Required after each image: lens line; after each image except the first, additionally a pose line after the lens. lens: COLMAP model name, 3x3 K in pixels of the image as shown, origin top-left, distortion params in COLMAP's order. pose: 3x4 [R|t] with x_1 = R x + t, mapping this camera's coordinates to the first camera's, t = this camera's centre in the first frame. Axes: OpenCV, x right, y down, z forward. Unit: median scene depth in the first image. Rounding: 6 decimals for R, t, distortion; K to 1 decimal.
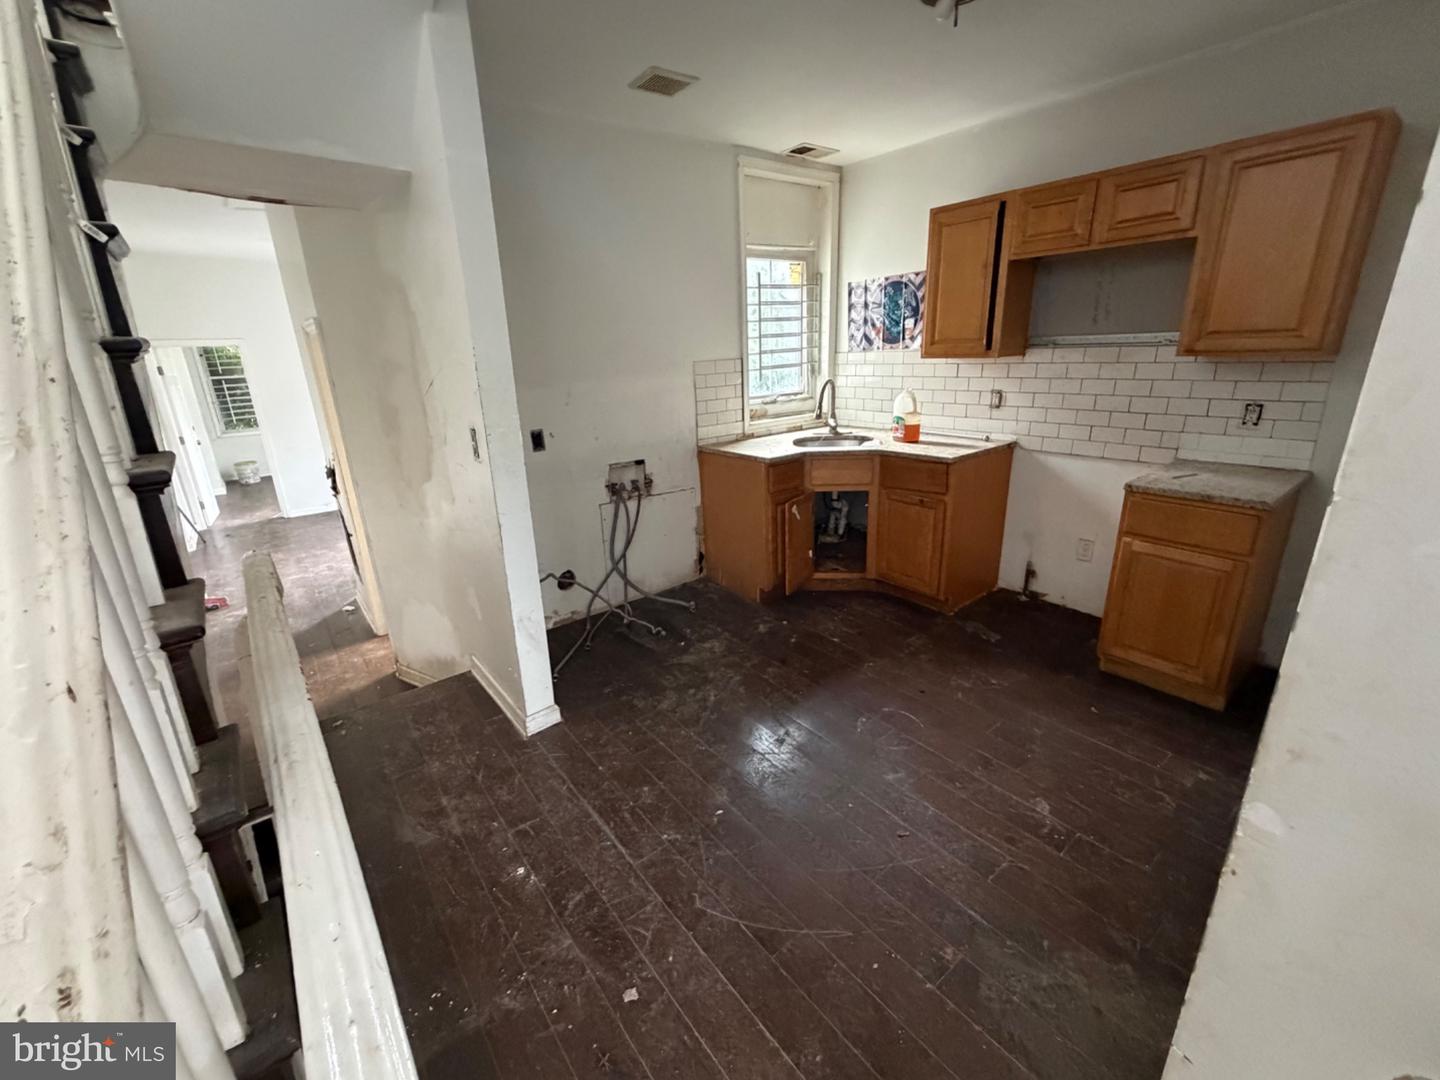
lens RADIAL K [[587.5, 0, 720.0], [0, 587.5, 540.0], [0, 0, 1]] dist [-0.001491, -0.000145]
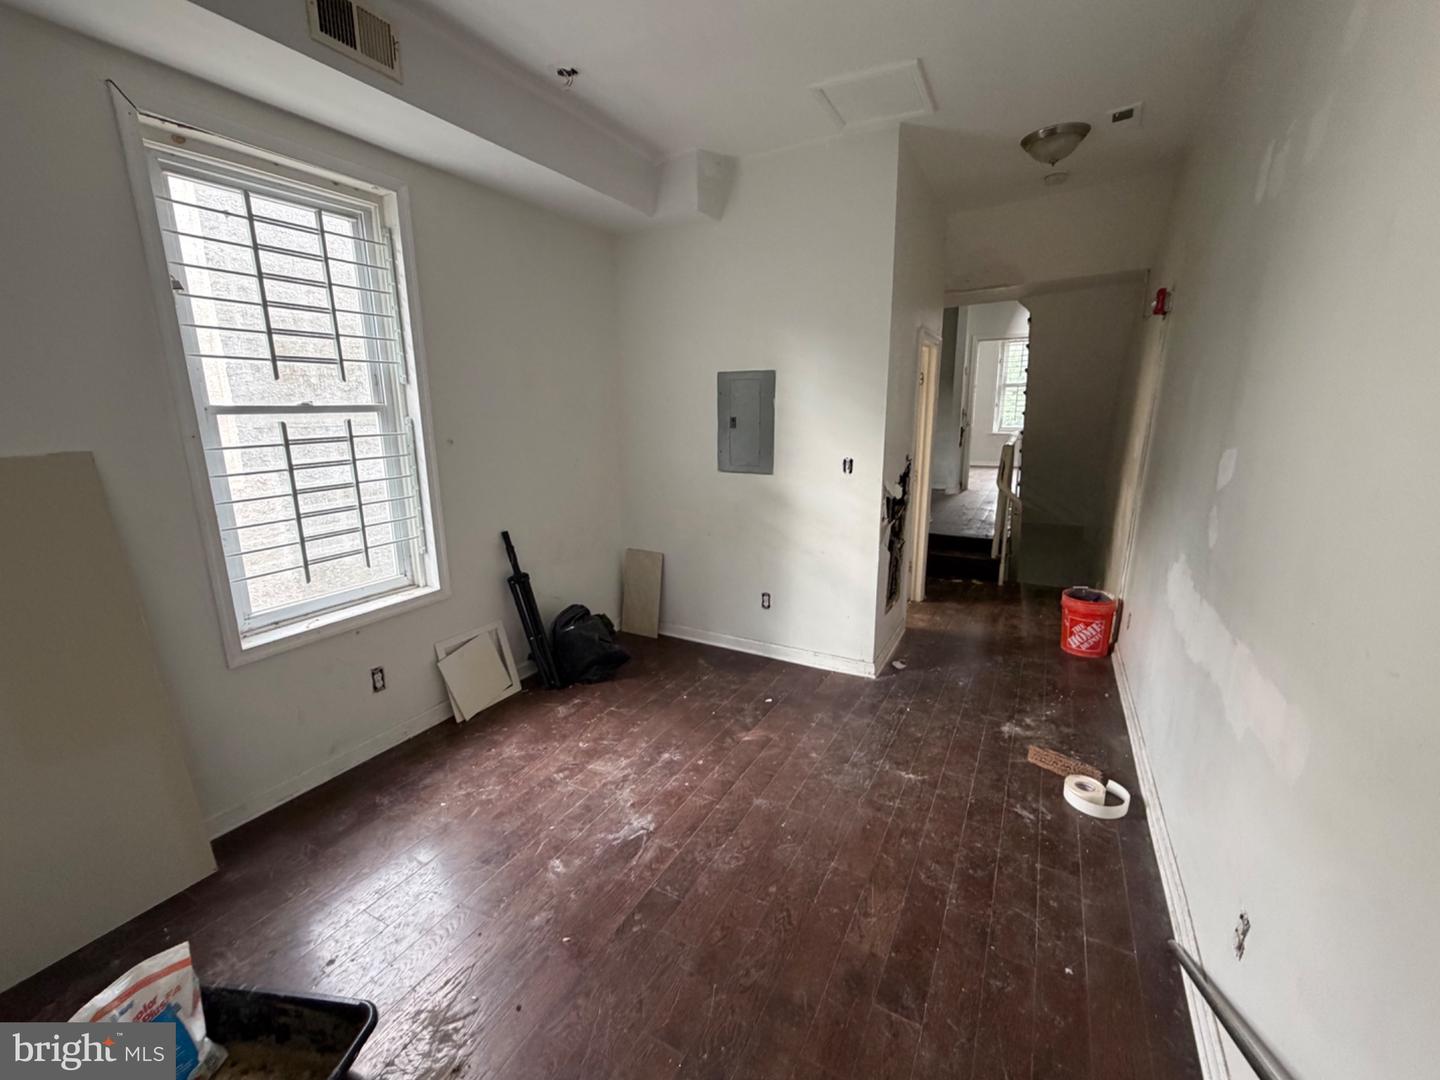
lens RADIAL K [[587.5, 0, 720.0], [0, 587.5, 540.0], [0, 0, 1]] dist [-0.001491, -0.000145]
pose [[-0.388711, -0.186800, 0.902225, -1.391710], [0.294951, 0.902471, 0.313927, -0.405833], [-0.872873, 0.388139, -0.295704, 1.568823]]
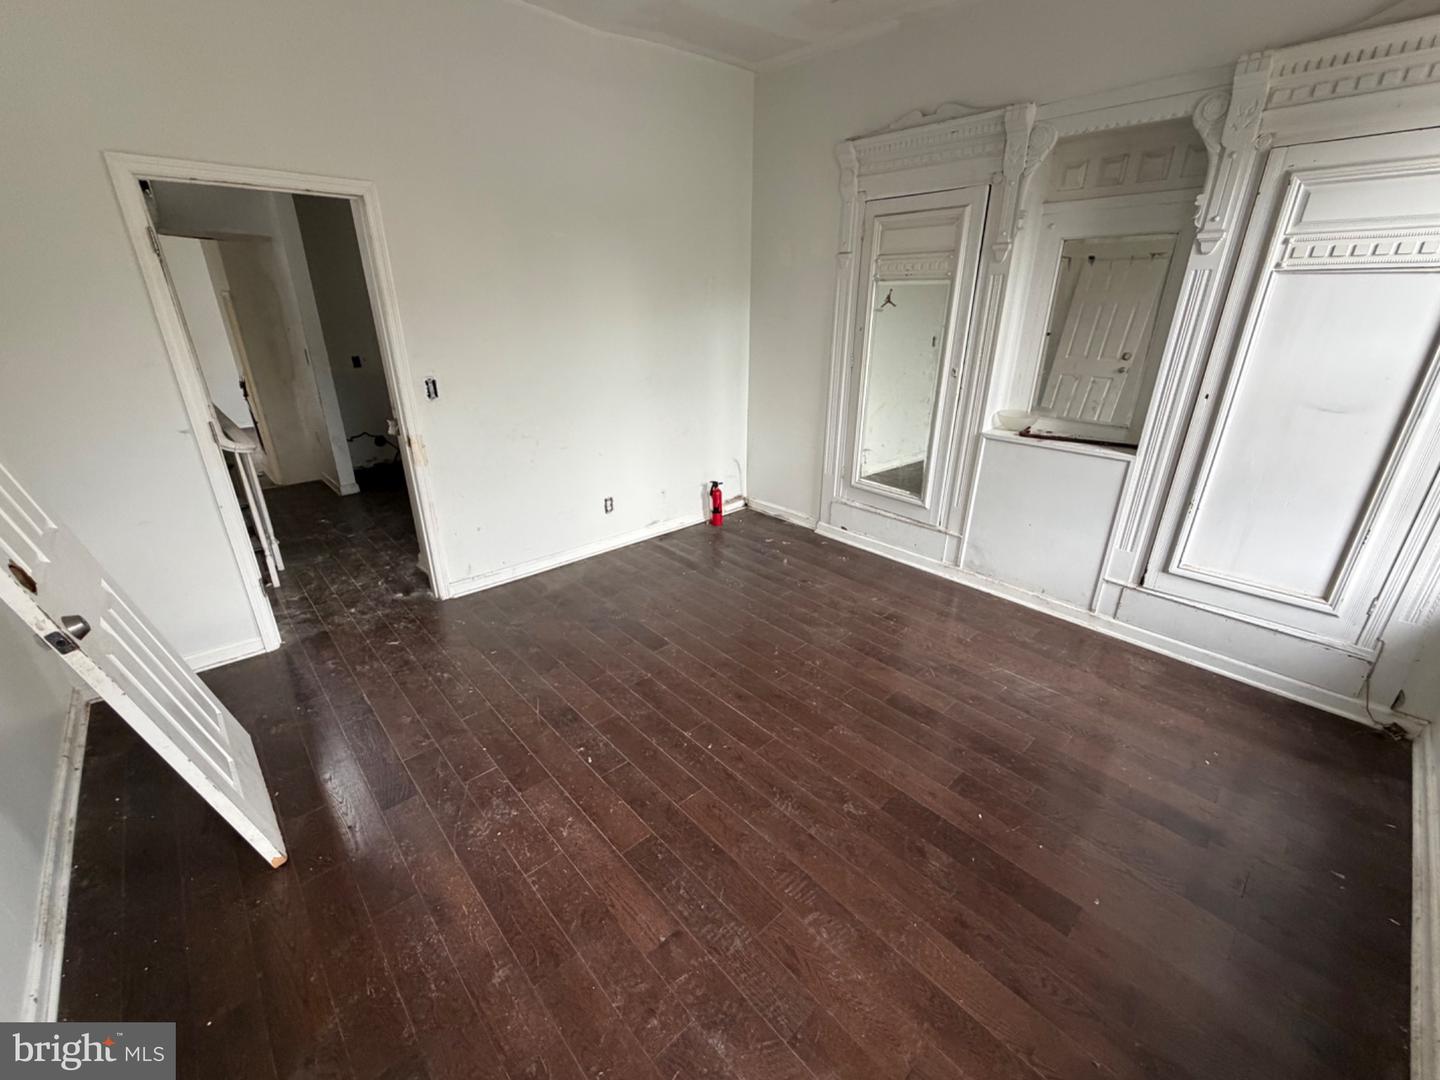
lens RADIAL K [[587.5, 0, 720.0], [0, 587.5, 540.0], [0, 0, 1]] dist [-0.001491, -0.000145]
pose [[0.996214, 0.002966, 0.086883, 0.629638], [-0.008283, 0.998109, 0.060903, 0.252358], [-0.086538, -0.061392, 0.994355, -0.926233]]
